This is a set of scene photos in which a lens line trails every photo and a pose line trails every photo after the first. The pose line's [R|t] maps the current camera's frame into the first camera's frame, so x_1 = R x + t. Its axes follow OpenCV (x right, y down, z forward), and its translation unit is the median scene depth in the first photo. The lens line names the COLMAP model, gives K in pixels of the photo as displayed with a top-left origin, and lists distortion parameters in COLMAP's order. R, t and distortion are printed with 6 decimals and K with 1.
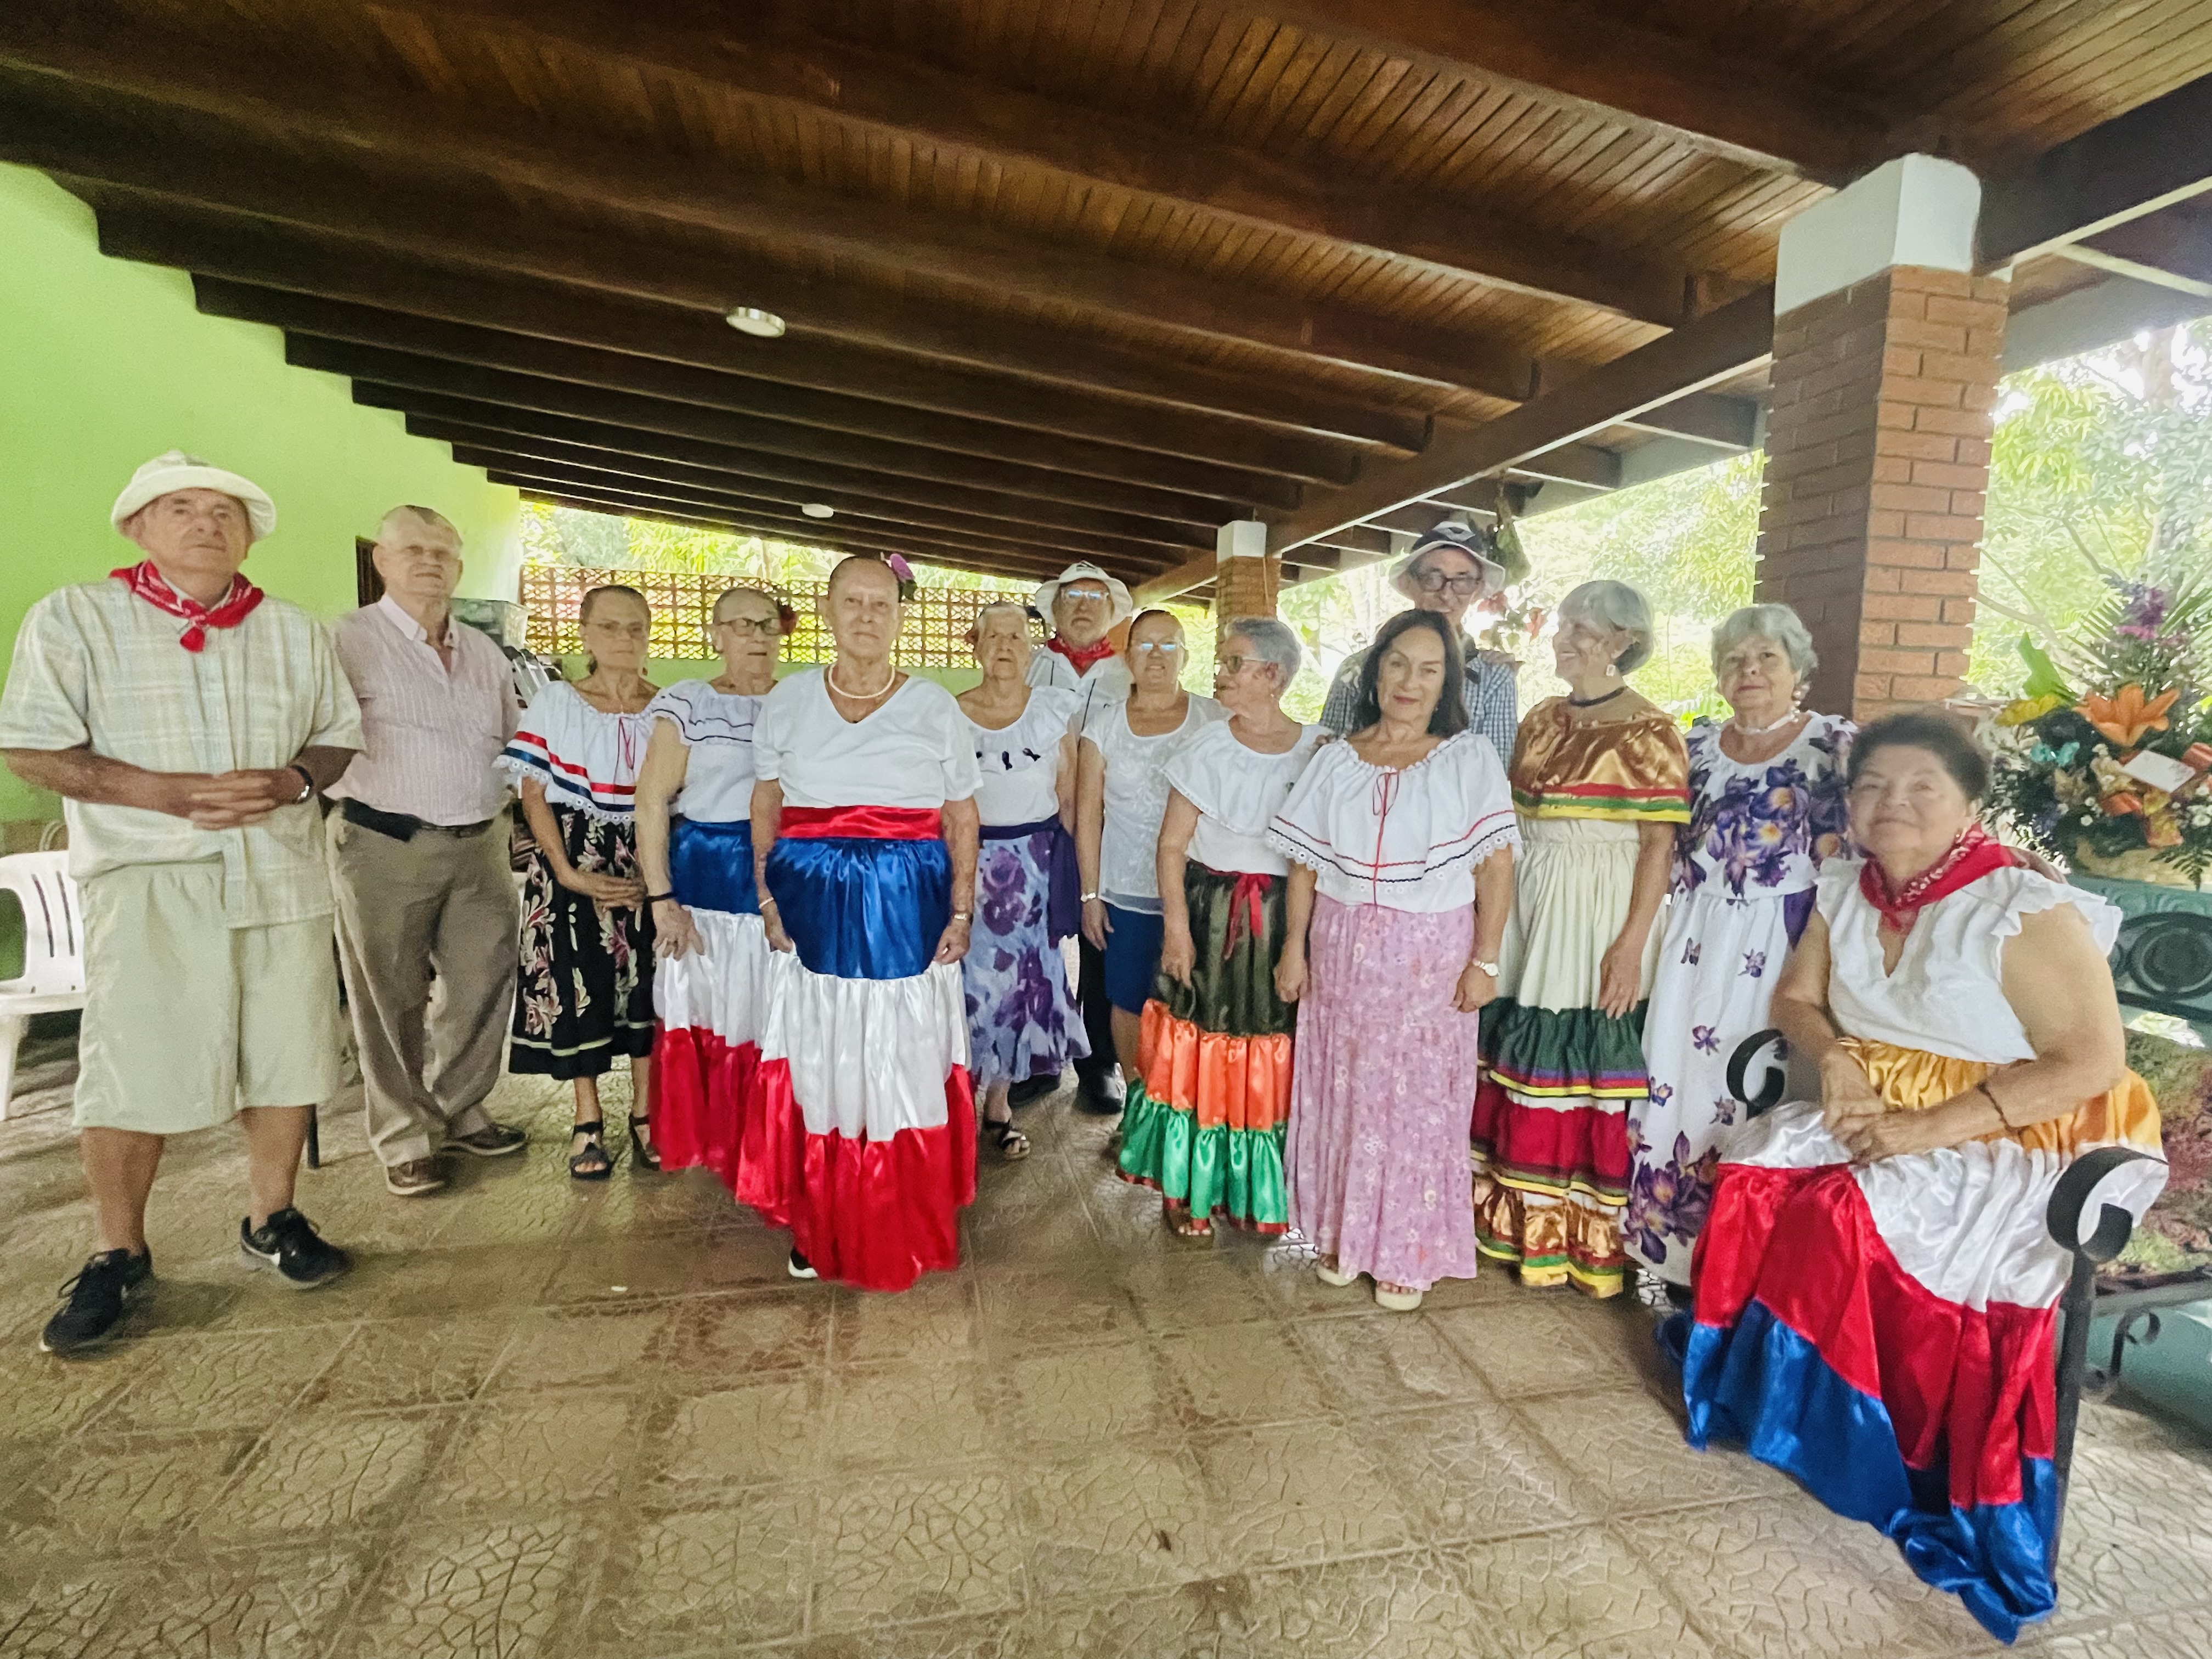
lens RADIAL K [[1076.7, 0, 1108.0], [0, 1076.7, 828.7], [0, 0, 1]] dist [0.001531, -0.000163]
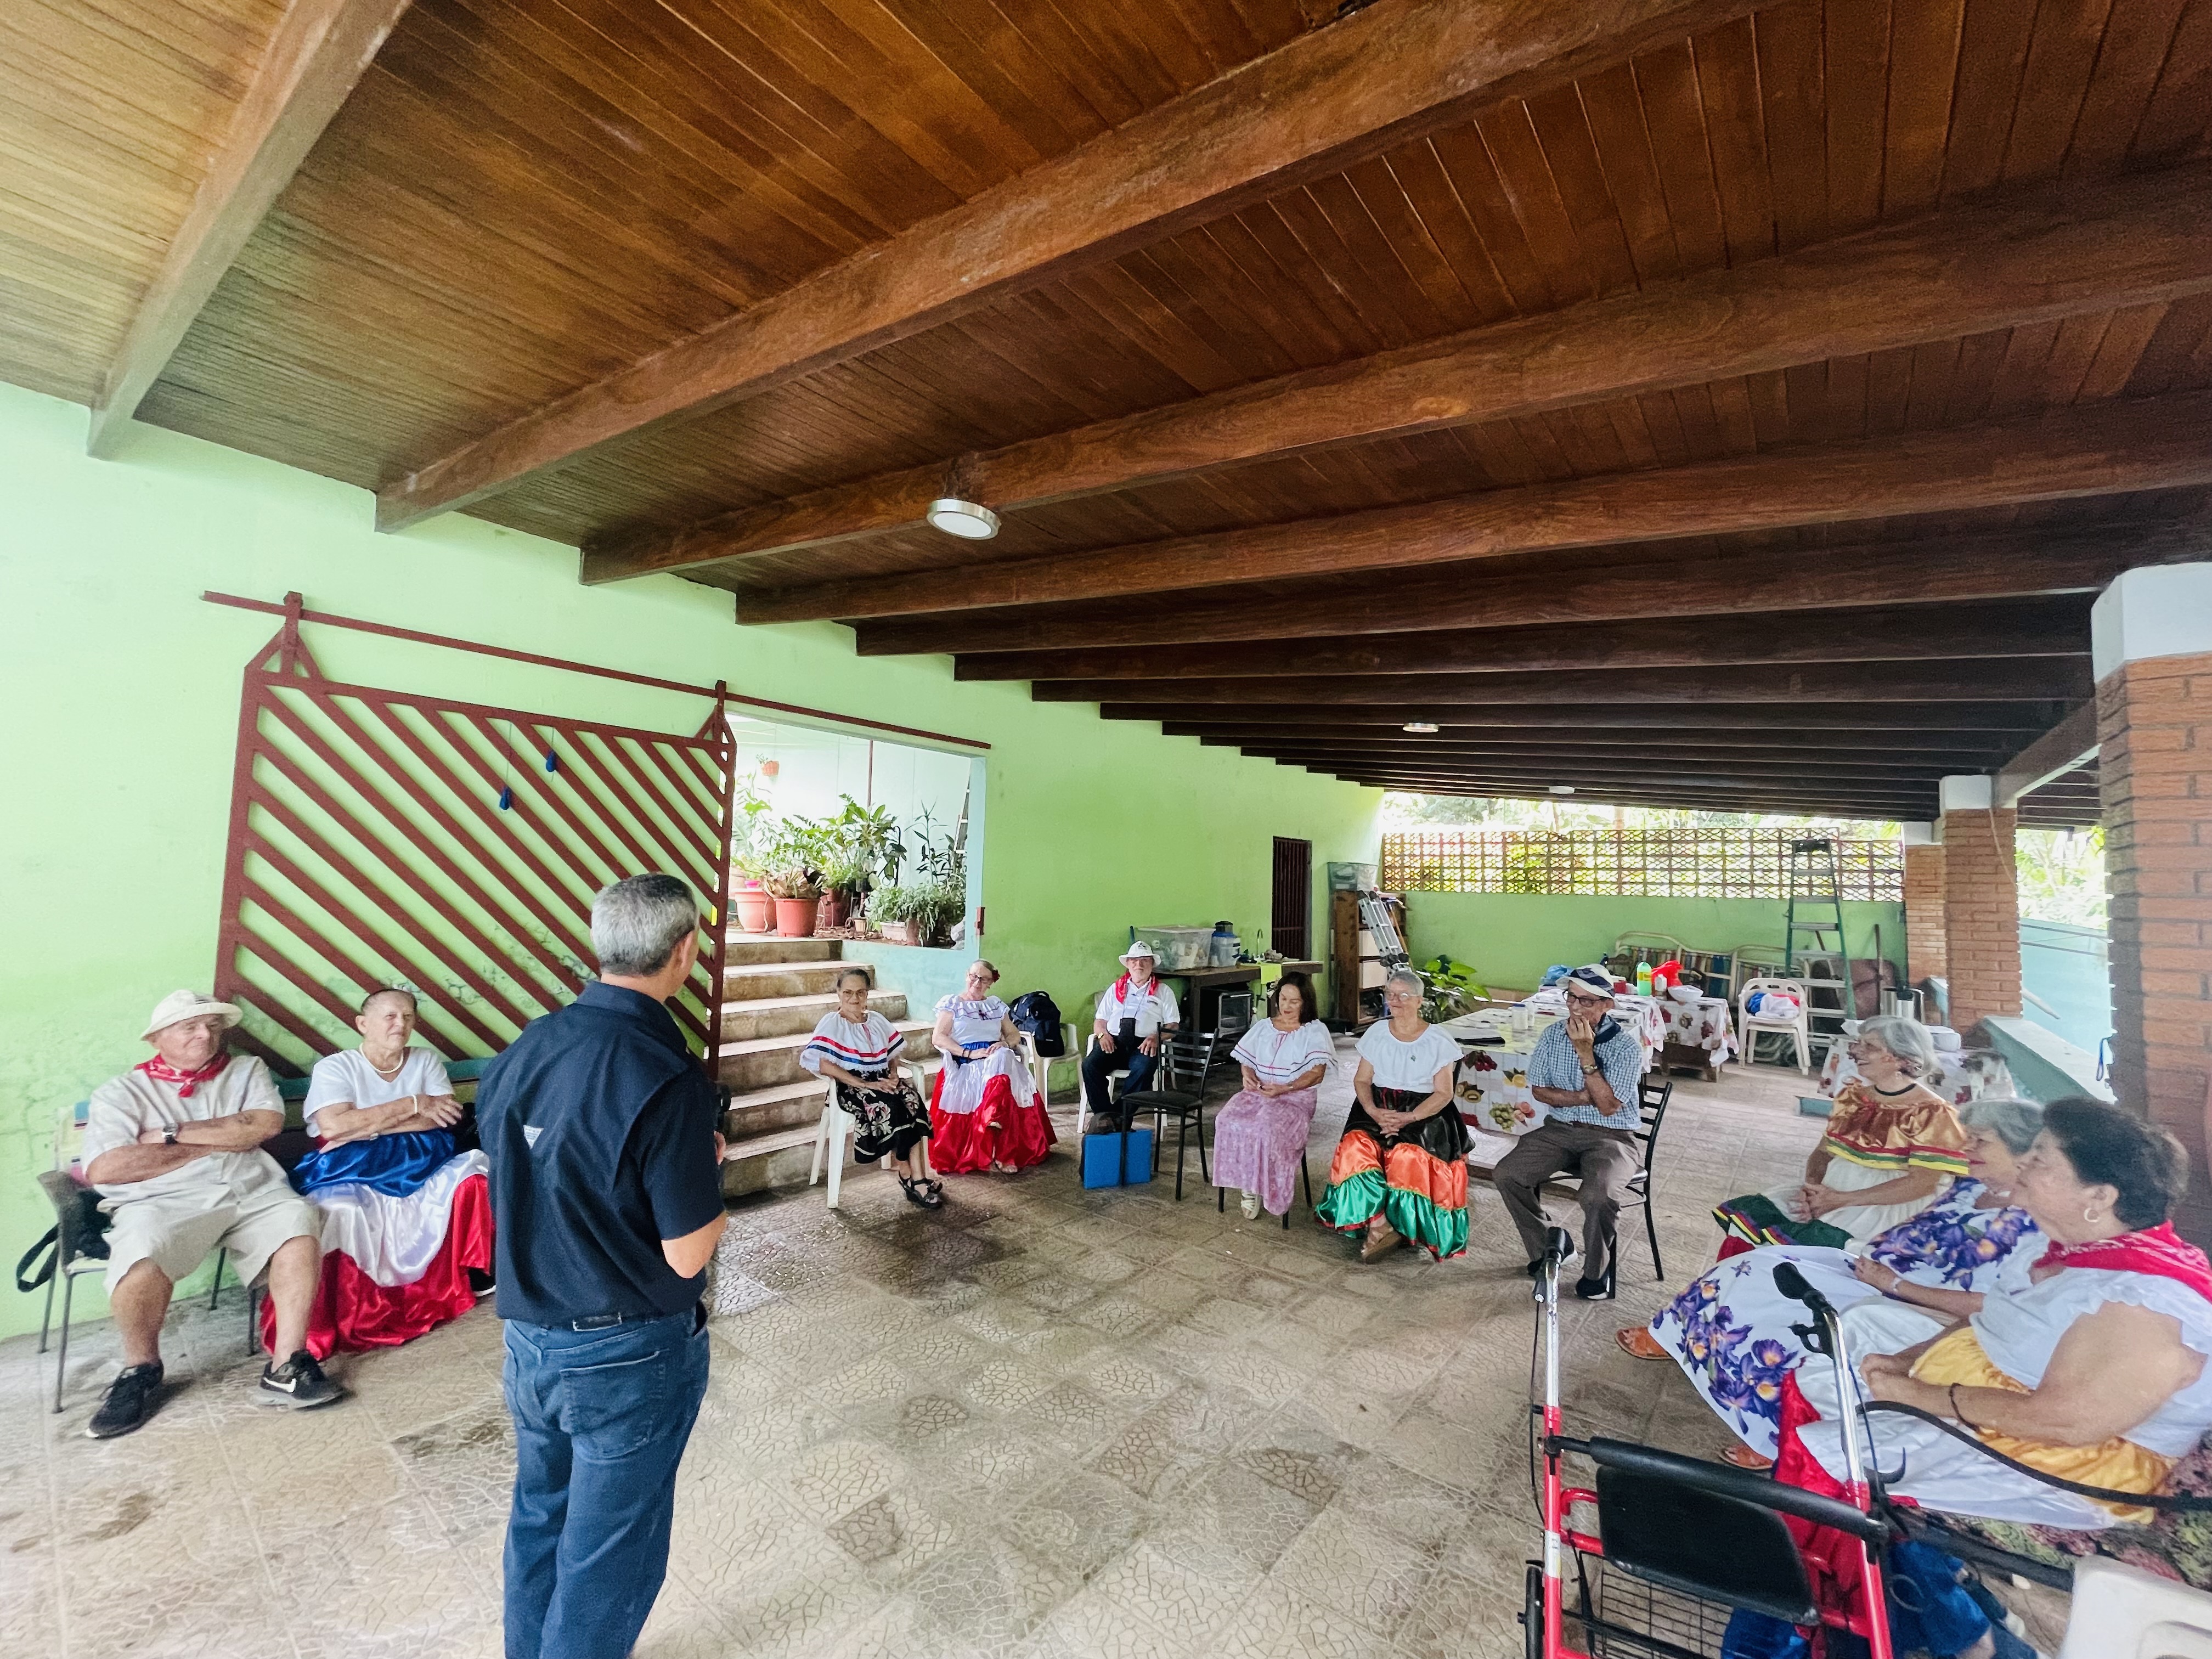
lens RADIAL K [[890.6, 0, 1107.1], [0, 890.6, 832.0], [0, 0, 1]] dist [-0.001479, 0.000027]
pose [[0.632544, -0.053259, -0.772691, 0.707519], [-0.092133, 0.985376, -0.143341, -0.102075], [0.769025, 0.161859, 0.618387, -0.354314]]
